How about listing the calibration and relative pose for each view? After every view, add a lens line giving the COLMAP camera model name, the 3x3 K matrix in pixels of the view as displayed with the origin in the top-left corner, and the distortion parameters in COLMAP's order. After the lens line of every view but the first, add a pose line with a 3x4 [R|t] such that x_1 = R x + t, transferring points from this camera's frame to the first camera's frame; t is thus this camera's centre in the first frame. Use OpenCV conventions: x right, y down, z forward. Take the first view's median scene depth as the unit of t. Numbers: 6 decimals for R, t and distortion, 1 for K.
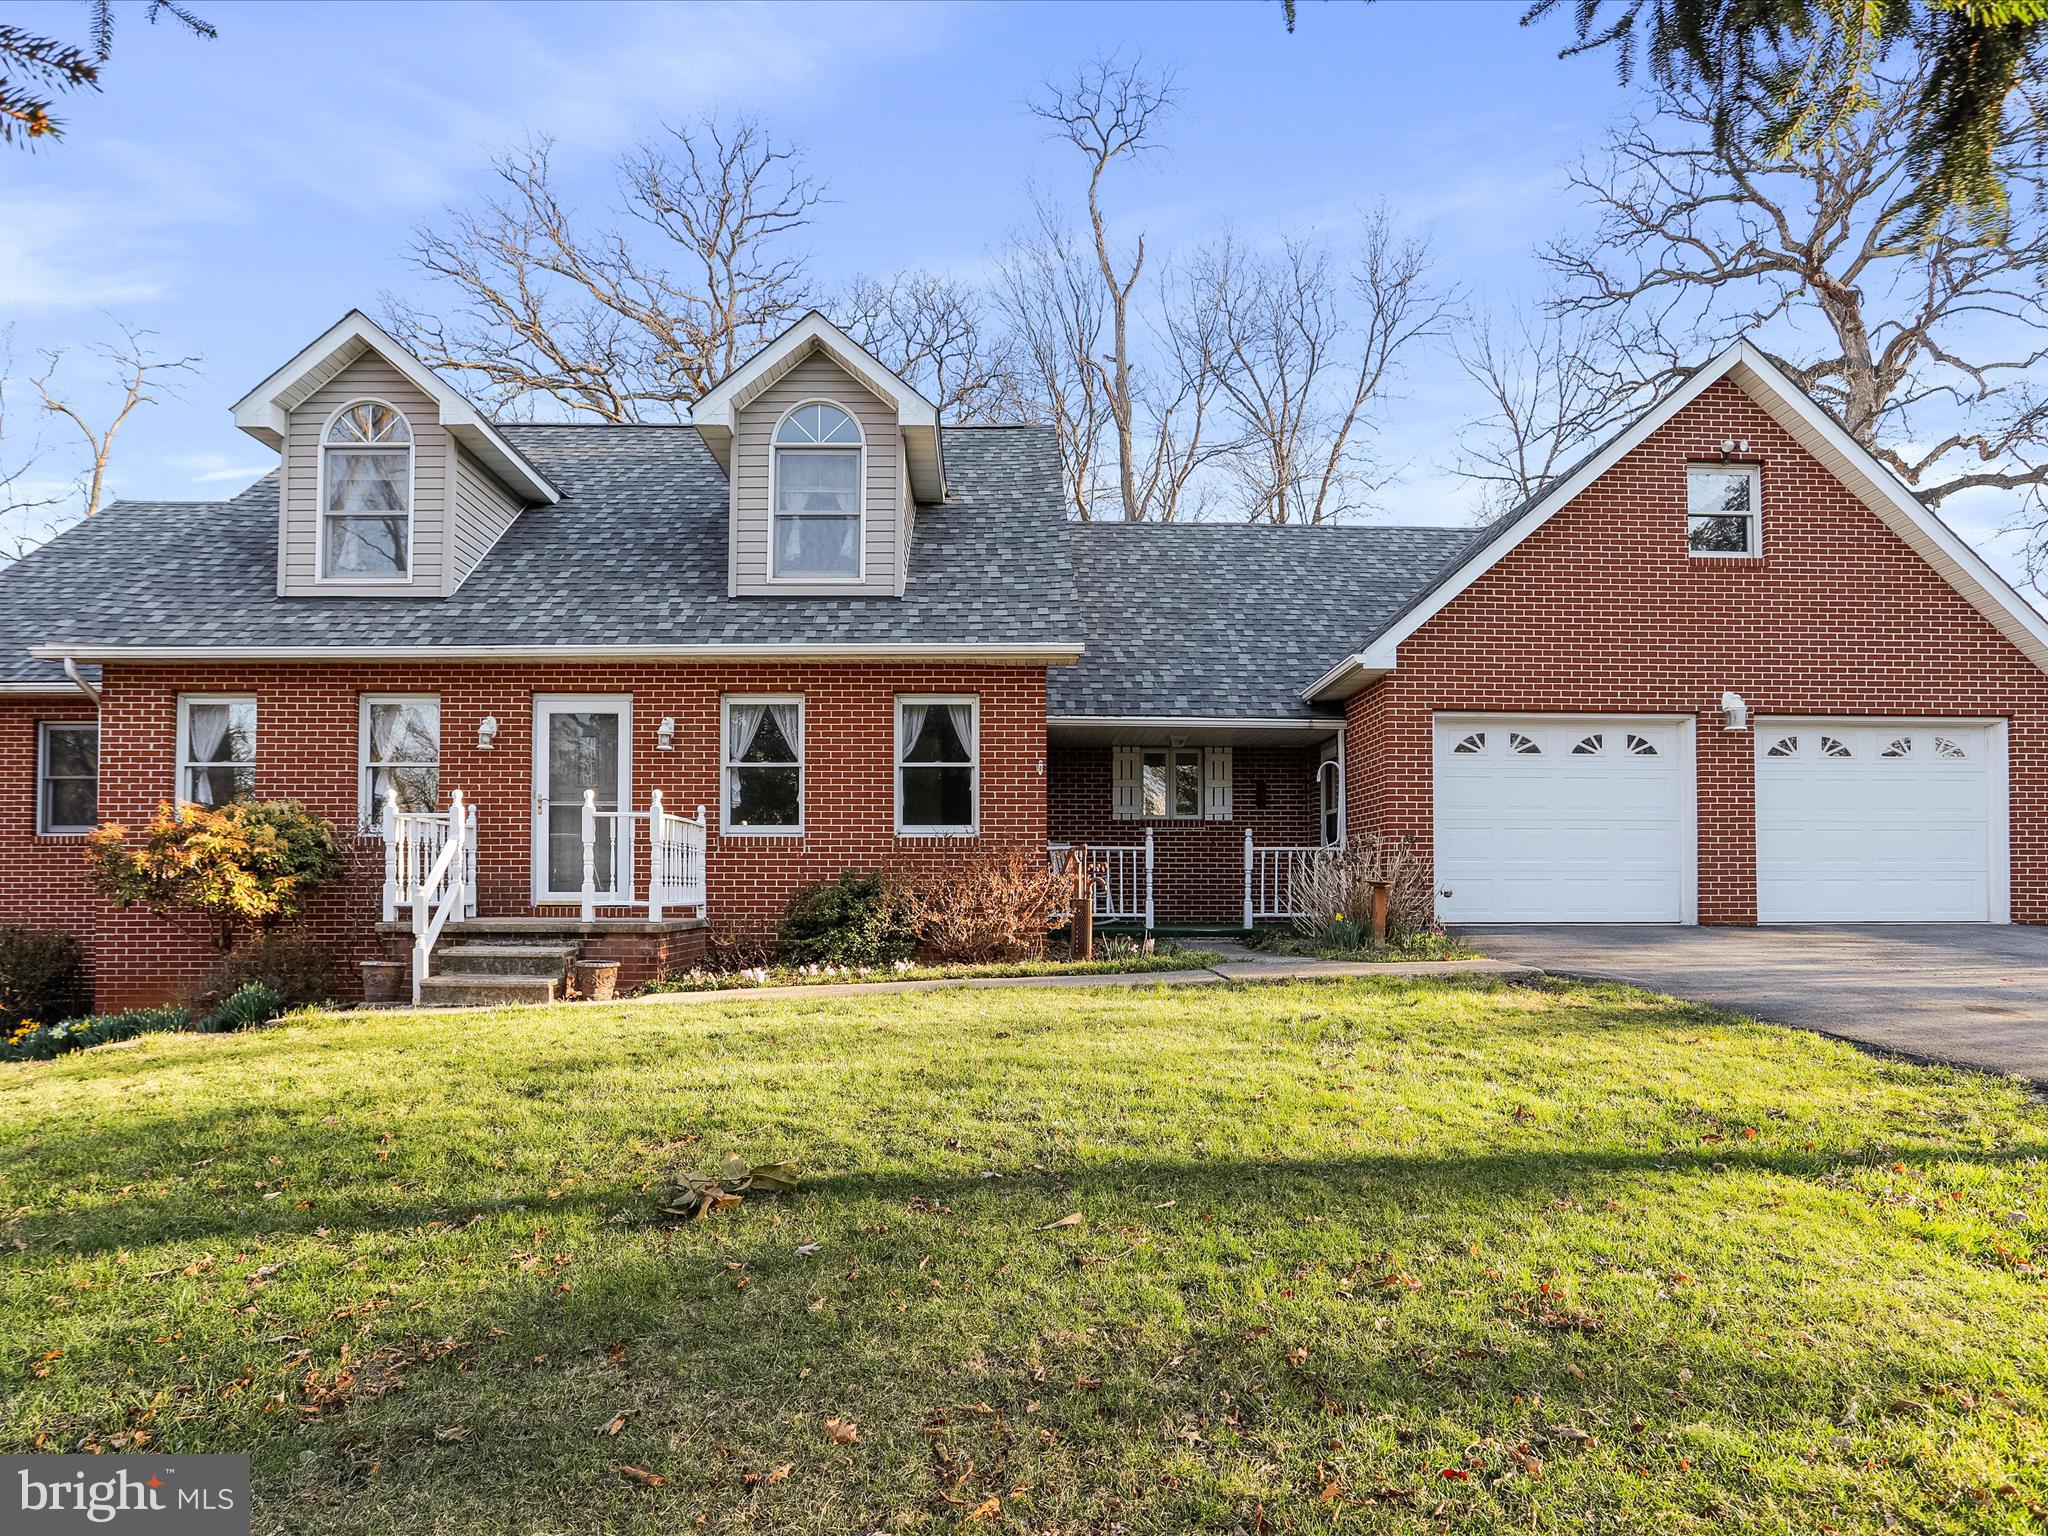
lens RADIAL K [[1160.6, 0, 1027.6], [0, 1160.6, 834.6], [0, 0, 1]] dist [-0.029175, 0.016745]
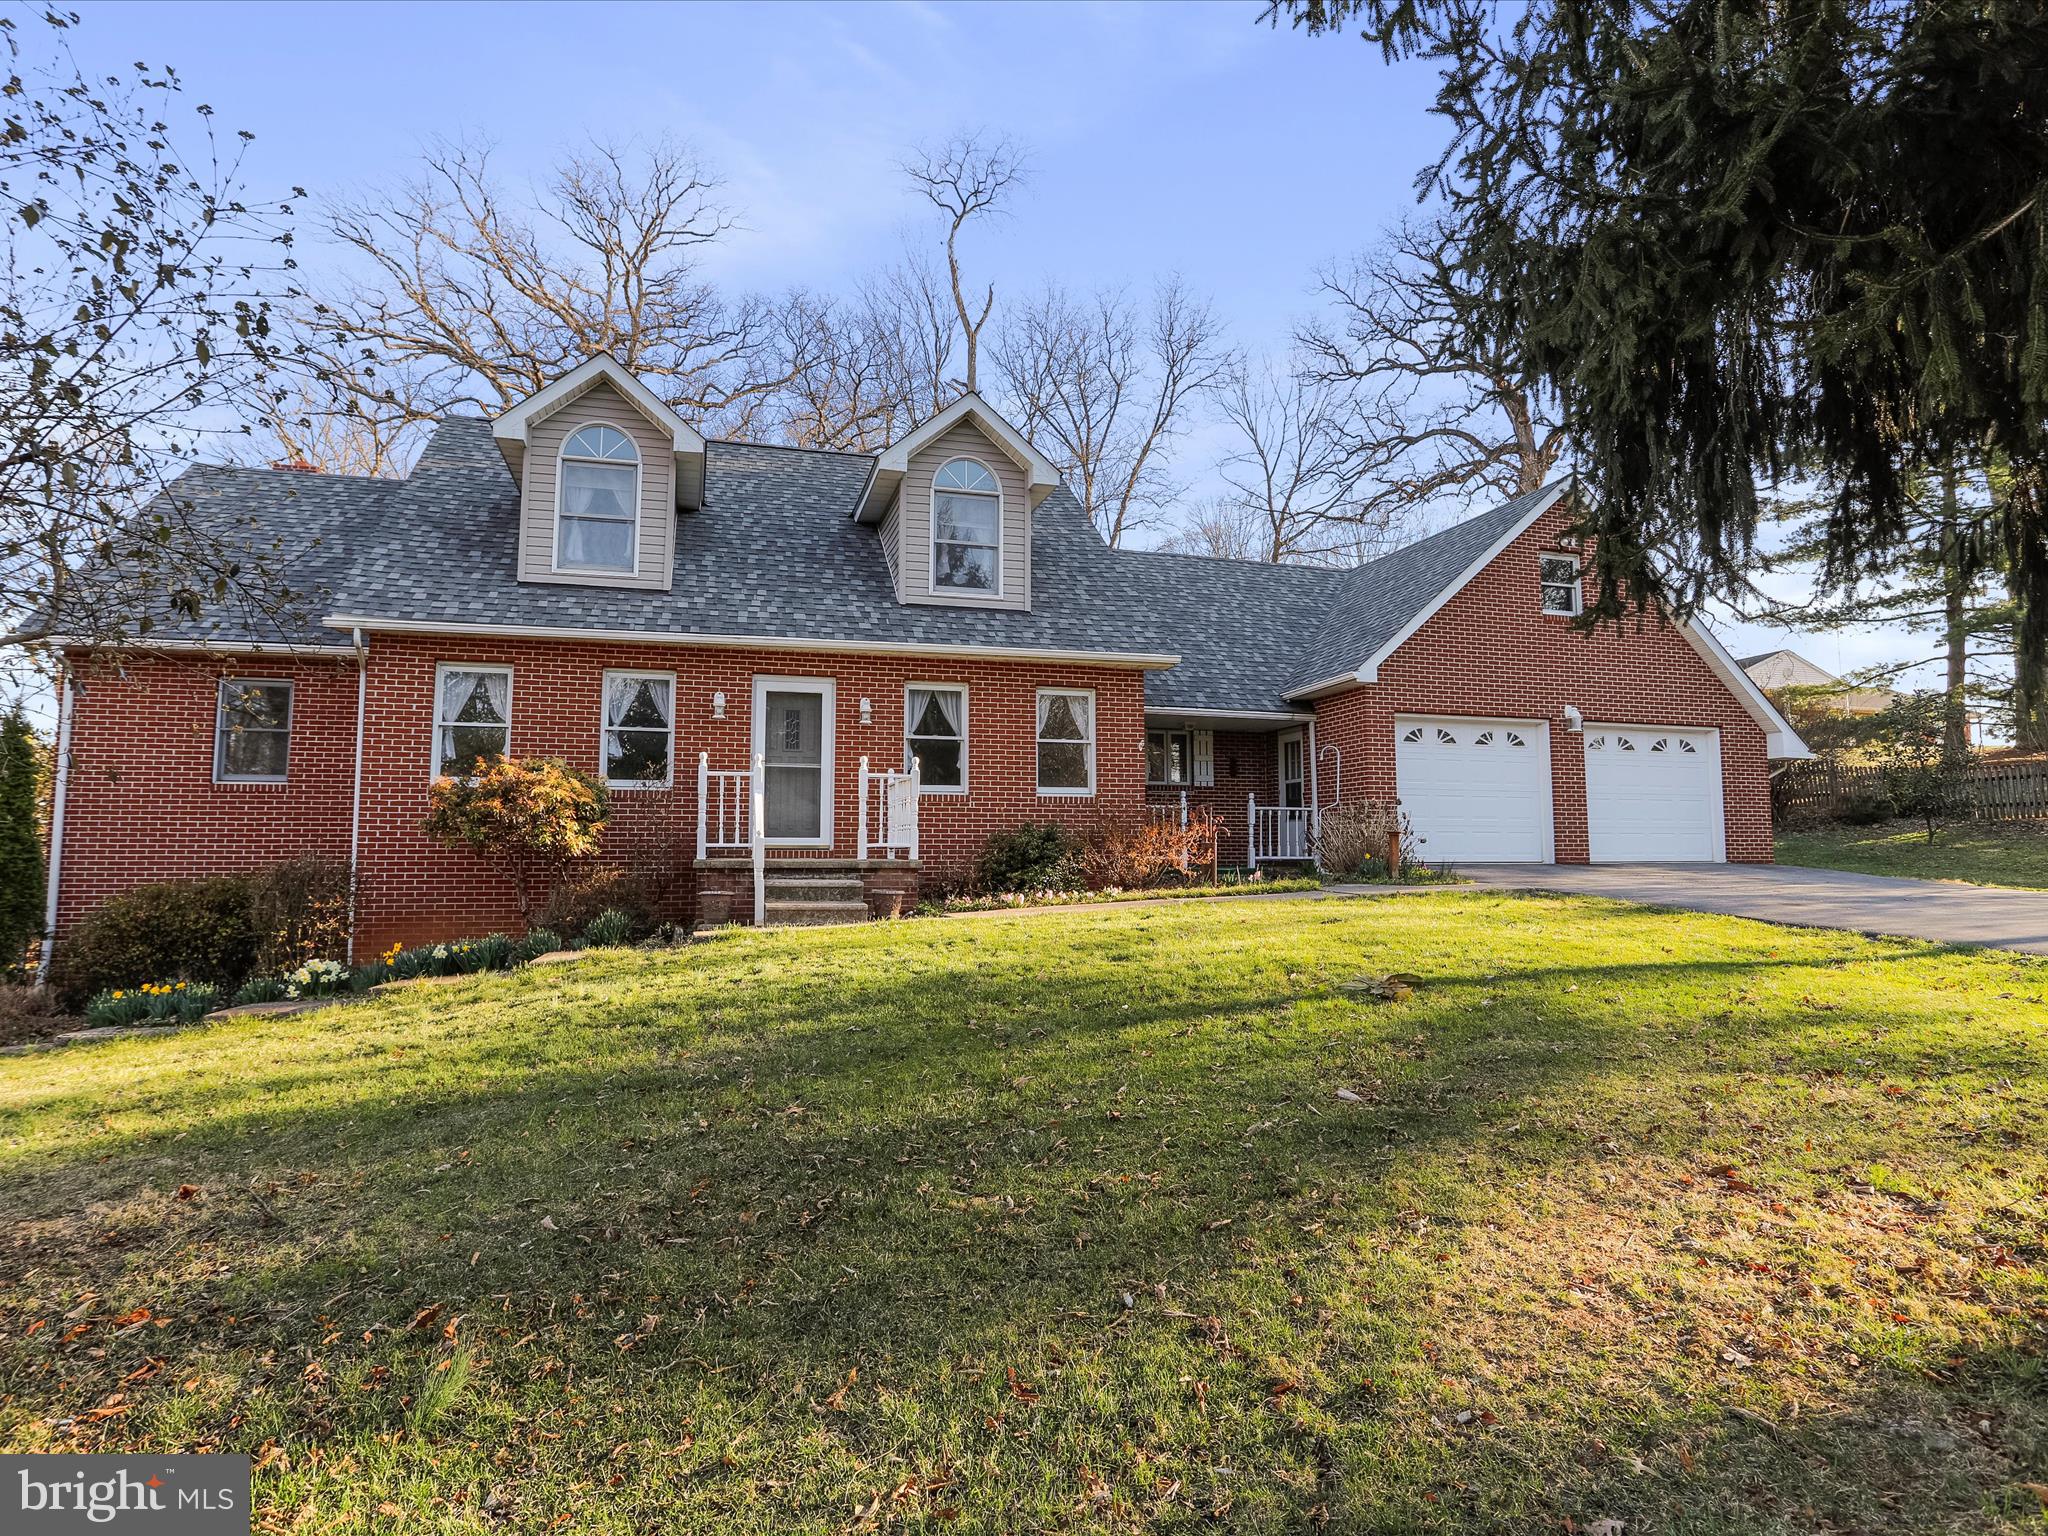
lens RADIAL K [[1114.5, 0, 1030.2], [0, 1114.5, 701.9], [0, 0, 1]] dist [-0.028585, 0.083003]
pose [[0.966532, 0.034869, 0.254166, -0.426986], [-0.013268, 0.996188, -0.086214, 0.004427], [-0.256203, 0.079957, 0.963310, -0.202645]]
